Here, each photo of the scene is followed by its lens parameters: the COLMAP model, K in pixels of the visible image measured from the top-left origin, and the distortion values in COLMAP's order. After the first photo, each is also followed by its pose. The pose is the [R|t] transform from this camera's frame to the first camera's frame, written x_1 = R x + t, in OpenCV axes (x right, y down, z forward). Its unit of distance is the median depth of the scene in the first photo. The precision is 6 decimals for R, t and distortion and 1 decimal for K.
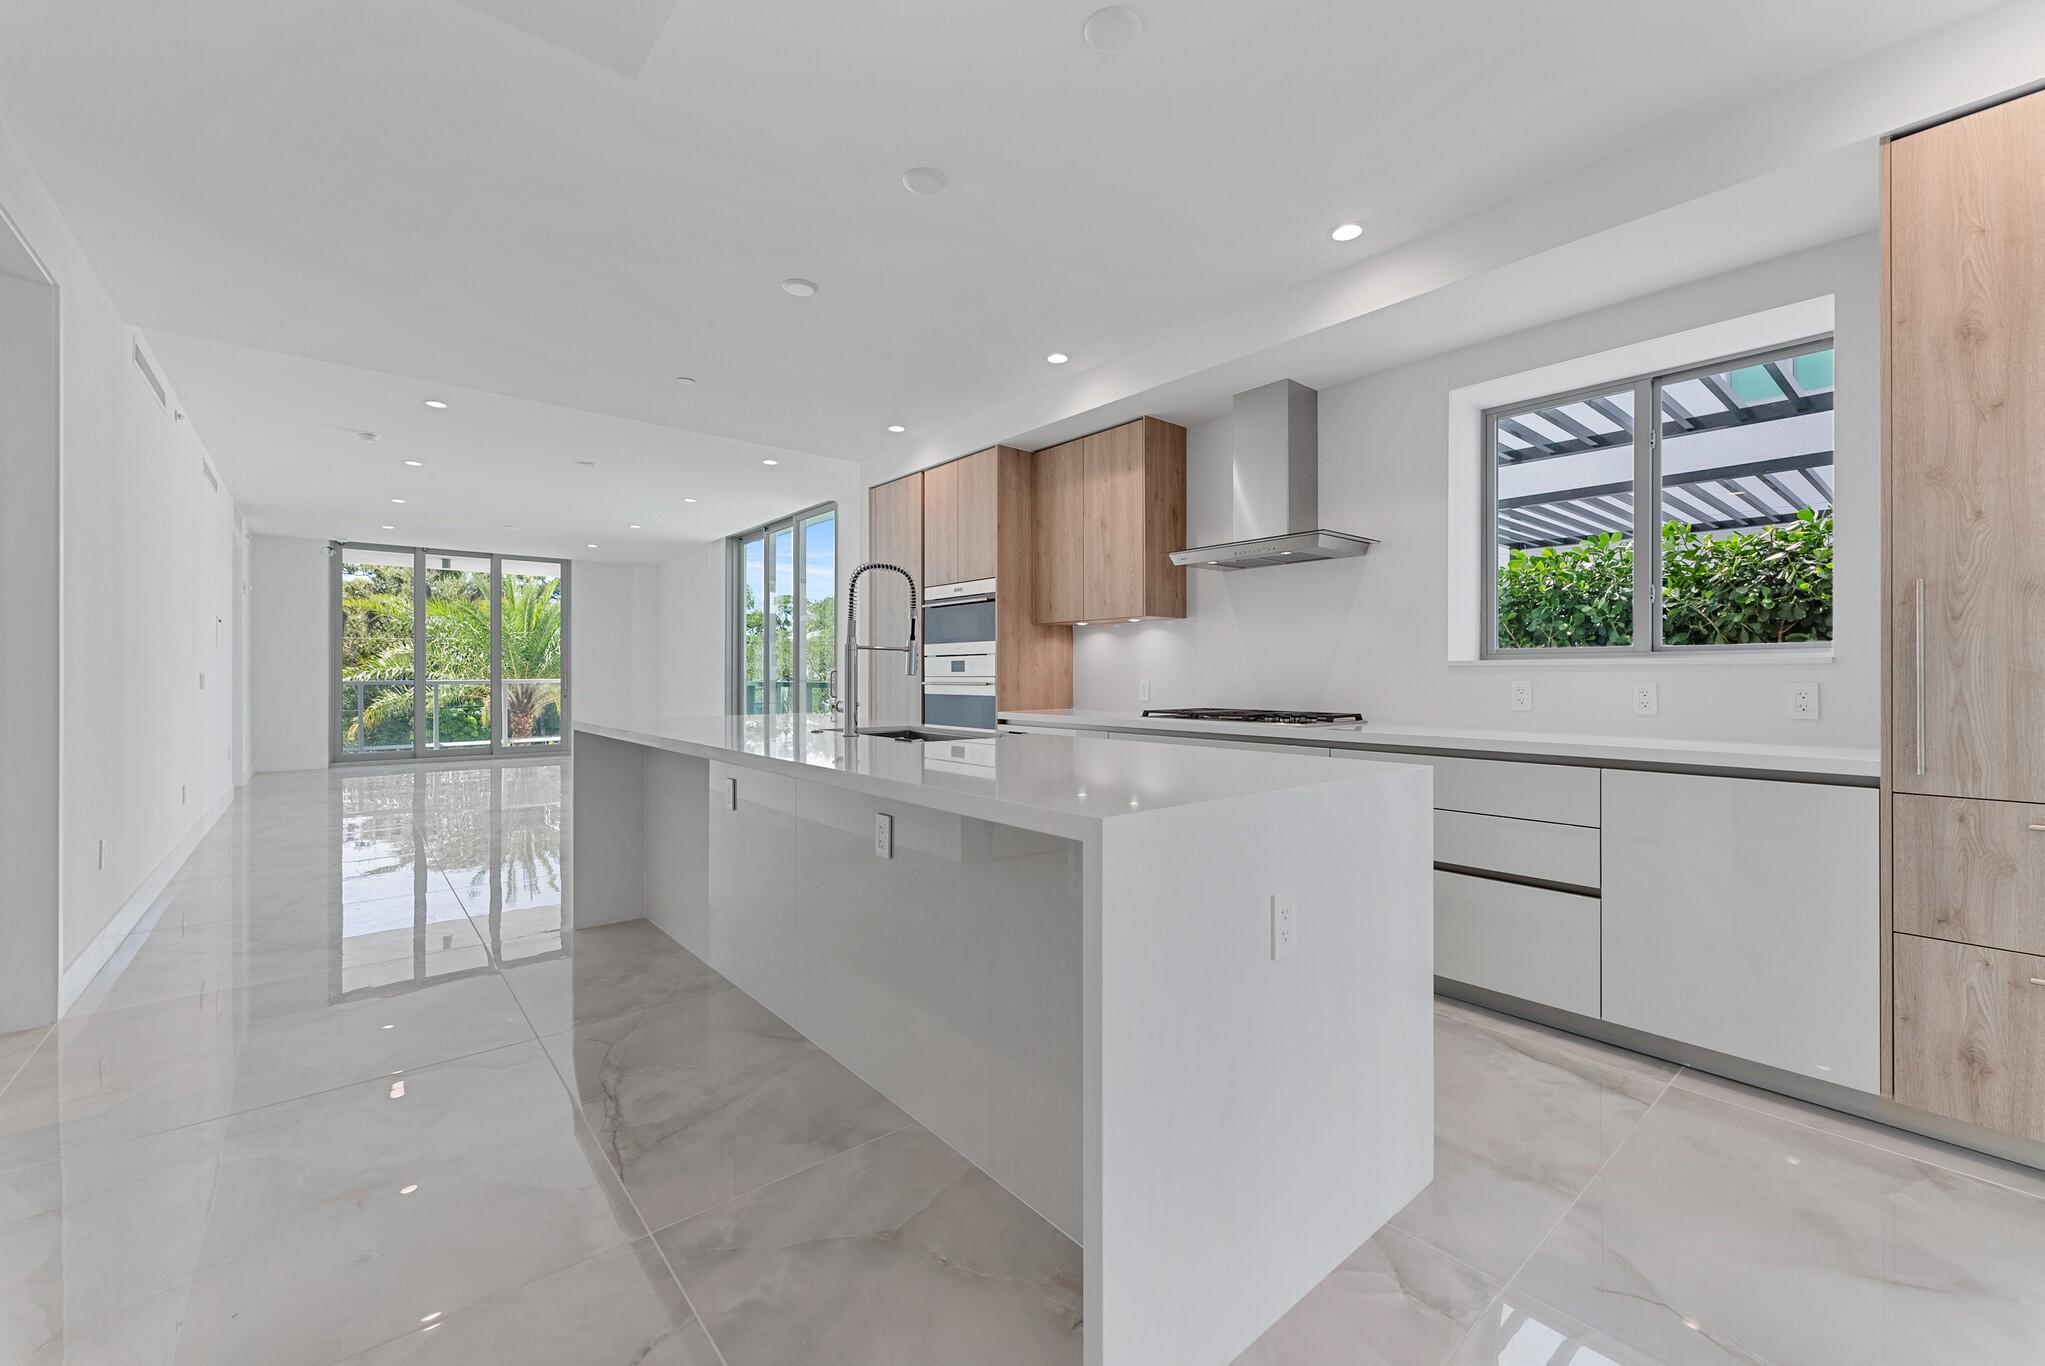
lens RADIAL K [[826.4, 0, 1025.0], [0, 826.4, 680.1], [0, 0, 1]] dist [0.002348, -0.000236]
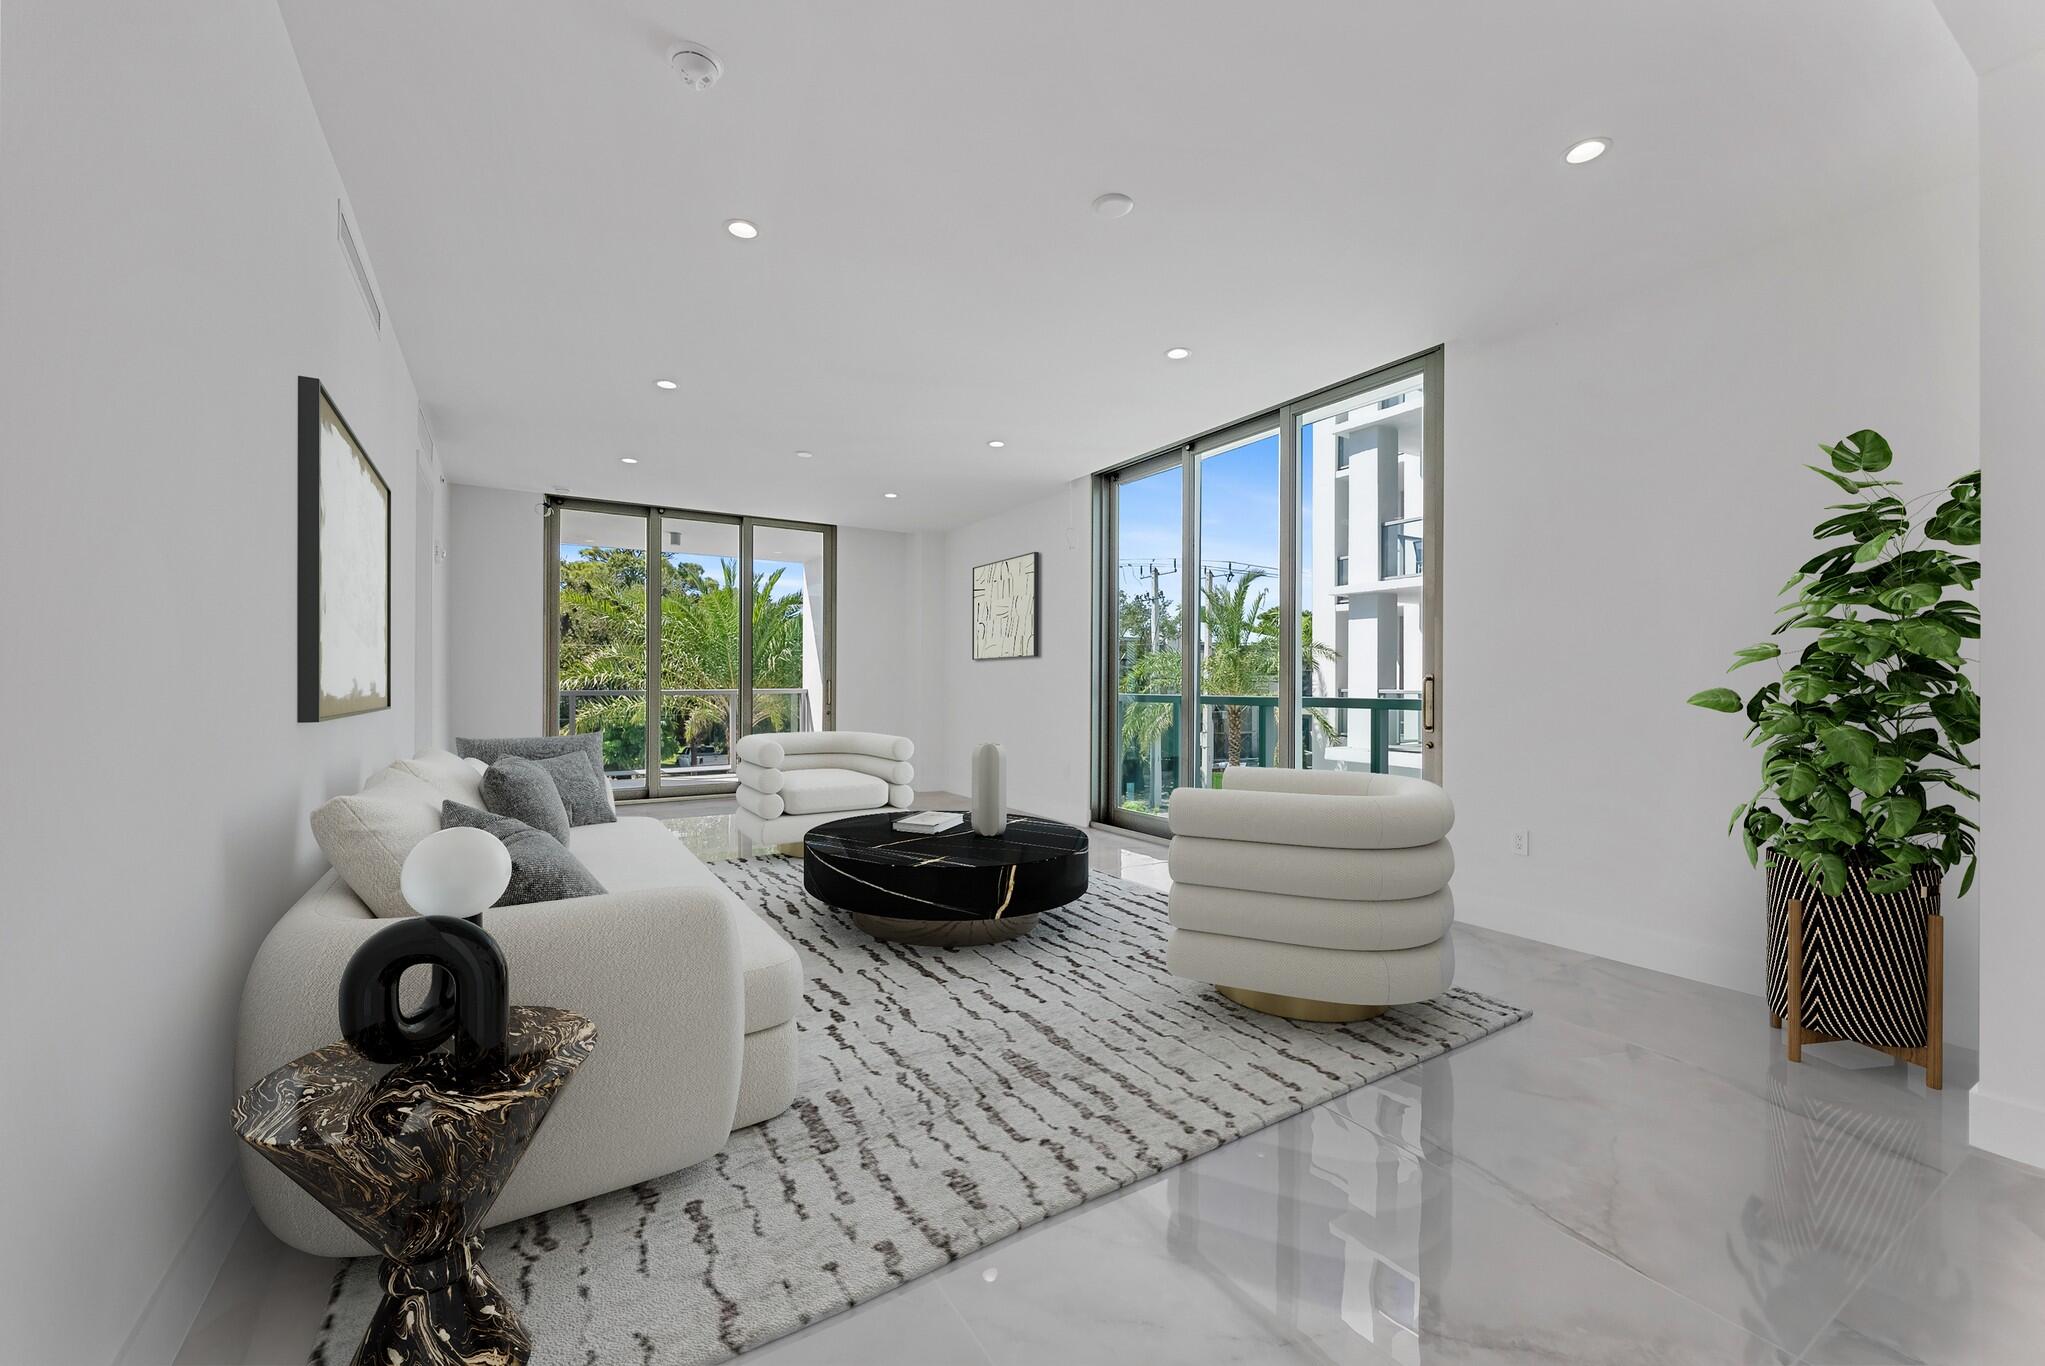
lens RADIAL K [[826.4, 0, 1025.9], [0, 826.4, 686.3], [0, 0, 1]] dist [0.002348, -0.000236]
pose [[0.988899, 0.003829, -0.148540, -0.667689], [-0.004485, 0.999982, -0.004081, -0.003960], [0.148521, 0.004701, 0.988898, 0.736405]]
